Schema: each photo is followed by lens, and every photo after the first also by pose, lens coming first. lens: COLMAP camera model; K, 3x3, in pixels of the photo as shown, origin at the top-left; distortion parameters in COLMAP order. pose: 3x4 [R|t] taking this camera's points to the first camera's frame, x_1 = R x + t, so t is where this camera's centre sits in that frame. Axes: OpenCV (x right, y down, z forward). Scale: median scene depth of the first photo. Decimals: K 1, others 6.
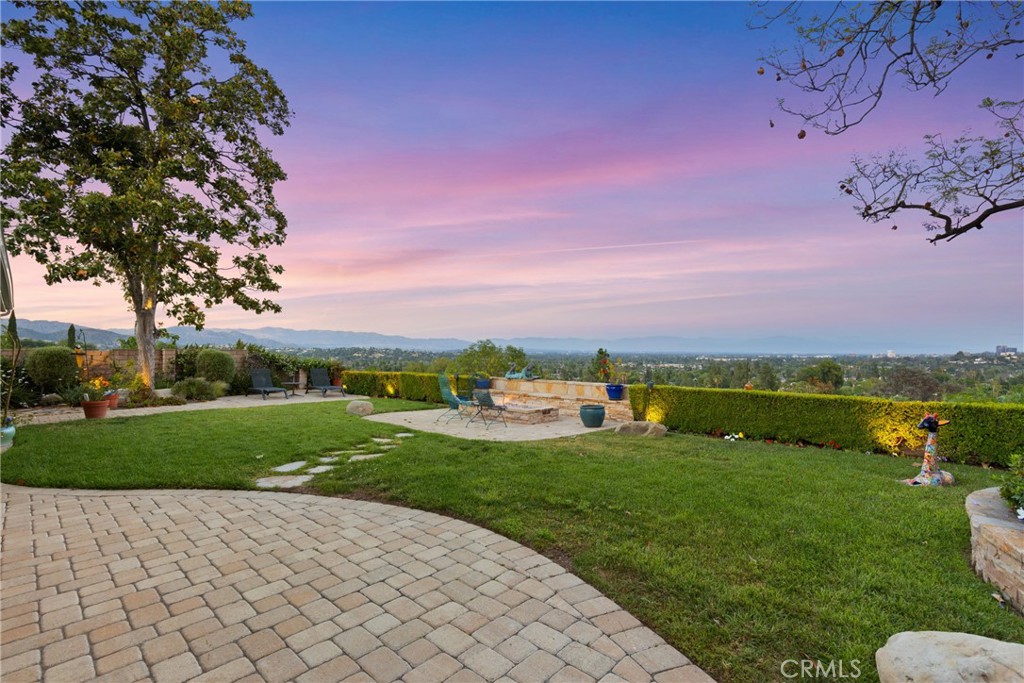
lens RADIAL K [[467.2, 0, 501.6], [0, 467.2, 351.6], [0, 0, 1]] dist [0.001658, 0.000228]
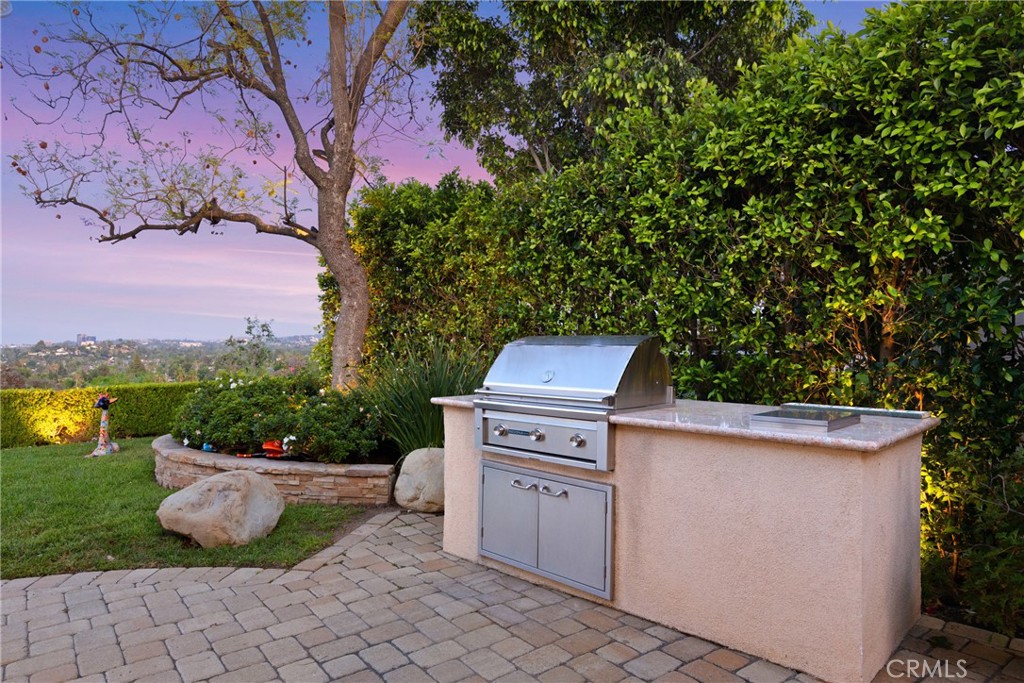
lens RADIAL K [[649.6, 0, 513.2], [0, 649.6, 339.8], [0, 0, 1]] dist [-0.001767, -0.000844]
pose [[0.165052, -0.001731, 0.986283, -0.359324], [0.003813, 0.999992, 0.001117, 0.001453], [-0.986277, 0.003577, 0.165058, -0.185788]]
